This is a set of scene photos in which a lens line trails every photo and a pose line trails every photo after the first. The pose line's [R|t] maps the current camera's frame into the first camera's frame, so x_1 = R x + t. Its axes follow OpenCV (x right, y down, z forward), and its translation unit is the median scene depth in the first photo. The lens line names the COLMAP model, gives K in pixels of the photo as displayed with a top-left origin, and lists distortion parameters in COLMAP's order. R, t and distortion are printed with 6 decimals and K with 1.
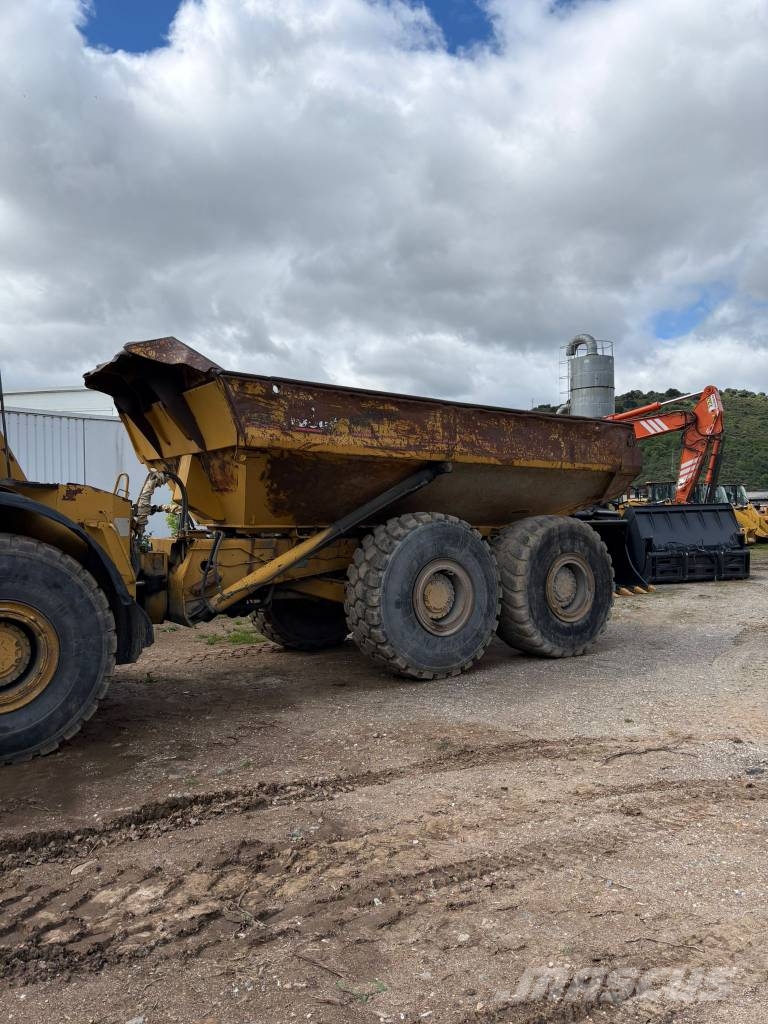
lens RADIAL K [[747.7, 0, 389.7], [0, 747.7, 512.9], [0, 0, 1]] dist [0.041054, -0.045435]
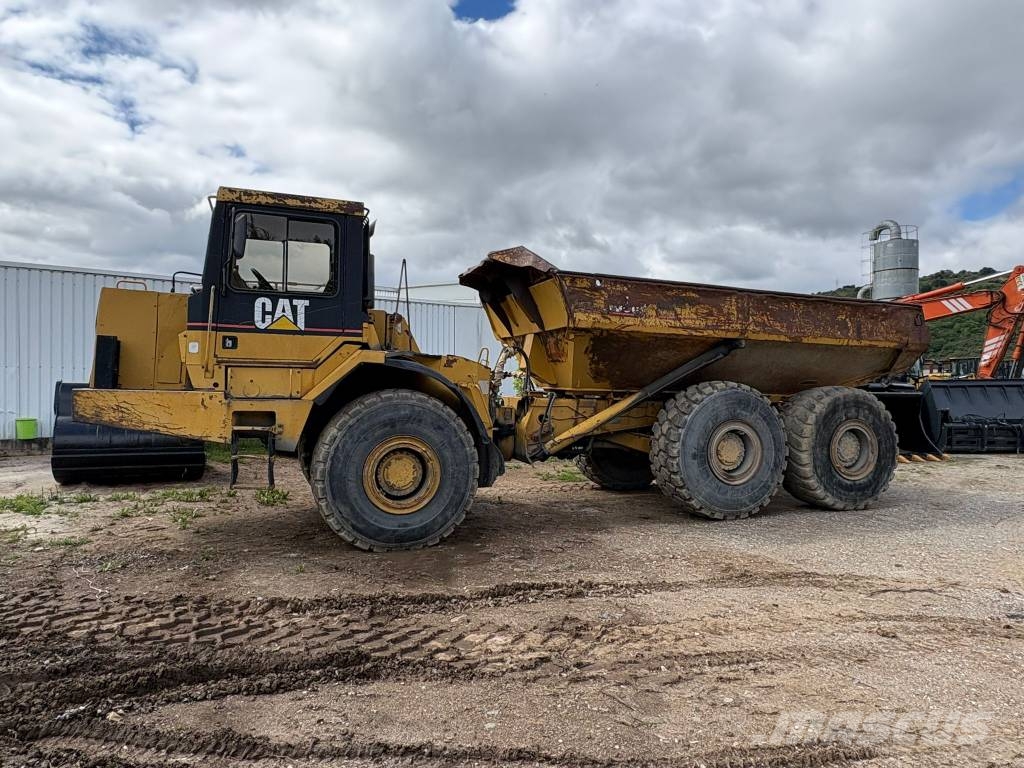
lens RADIAL K [[651.8, 0, 506.7], [0, 651.8, 384.1], [0, 0, 1]] dist [0.010823, -0.001480]
pose [[0.957099, 0.021468, -0.288964, 0.025220], [-0.020301, 0.999769, 0.007035, 0.003855], [0.289049, -0.000868, 0.957314, -0.118761]]
